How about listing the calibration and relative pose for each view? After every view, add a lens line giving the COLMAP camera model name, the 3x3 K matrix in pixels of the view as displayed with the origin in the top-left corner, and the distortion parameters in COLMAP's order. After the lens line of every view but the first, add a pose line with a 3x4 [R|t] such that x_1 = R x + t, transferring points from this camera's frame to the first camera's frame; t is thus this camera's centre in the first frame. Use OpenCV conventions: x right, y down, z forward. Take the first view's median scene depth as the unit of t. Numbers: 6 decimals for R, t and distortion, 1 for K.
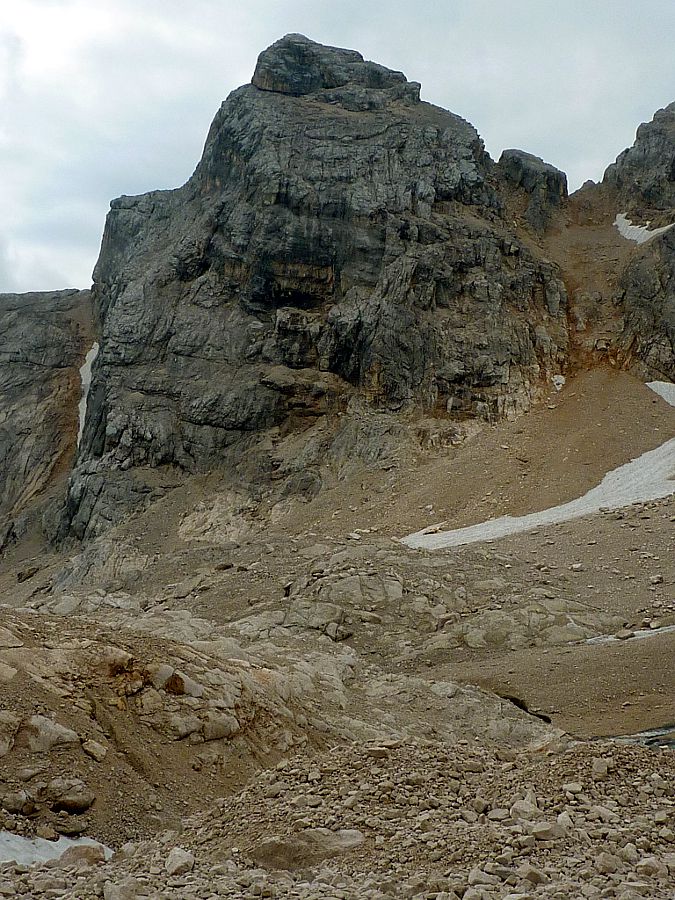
lens RADIAL K [[1328.3, 0, 337.5], [0, 1328.3, 450.1], [0, 0, 1]] dist [-0.002128, 0.000000]
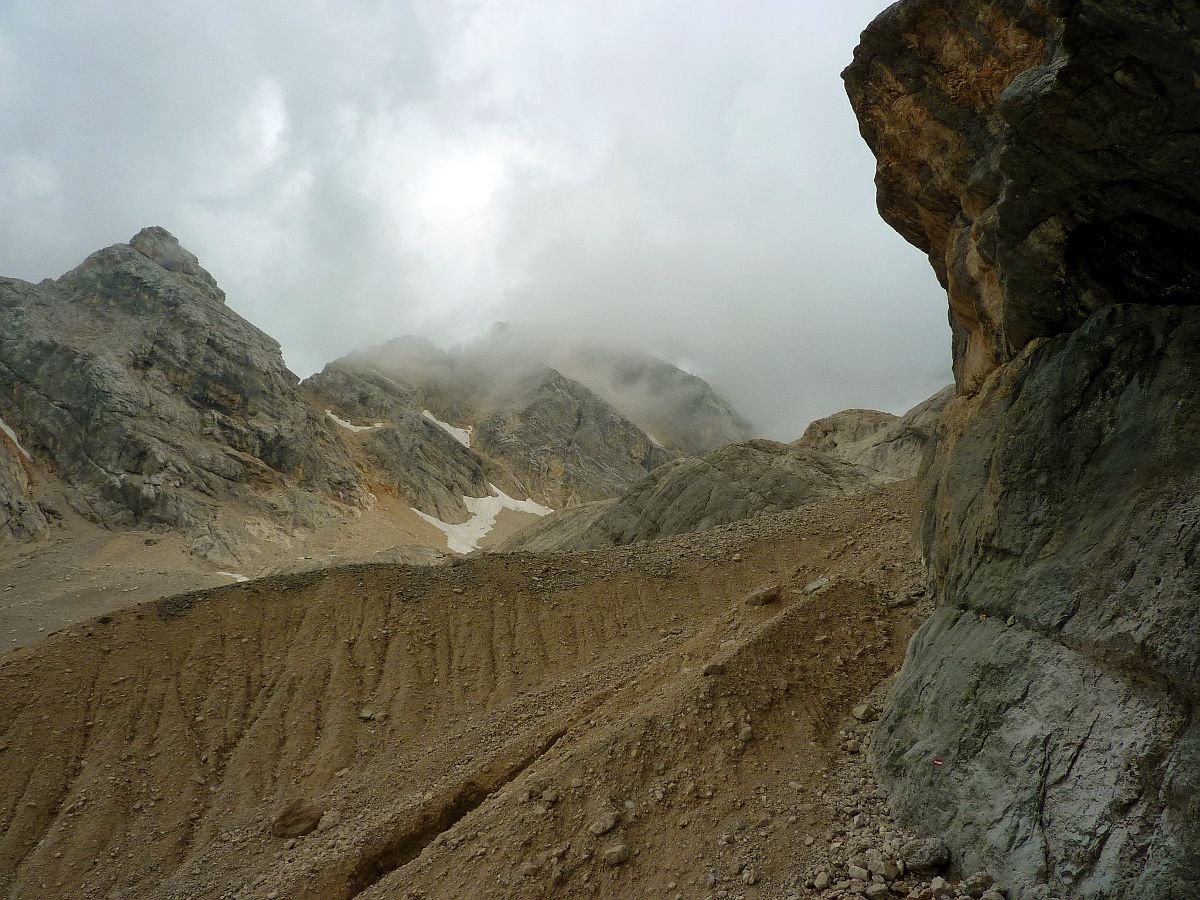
lens RADIAL K [[875.7, 0, 600.2], [0, 875.7, 450.1], [0, 0, 1]] dist [0.001474, 0.000738]
pose [[0.523820, 0.274946, 0.806237, -0.631644], [-0.144561, 0.961441, -0.233952, 0.119687], [-0.839473, 0.005998, 0.543368, 0.027784]]
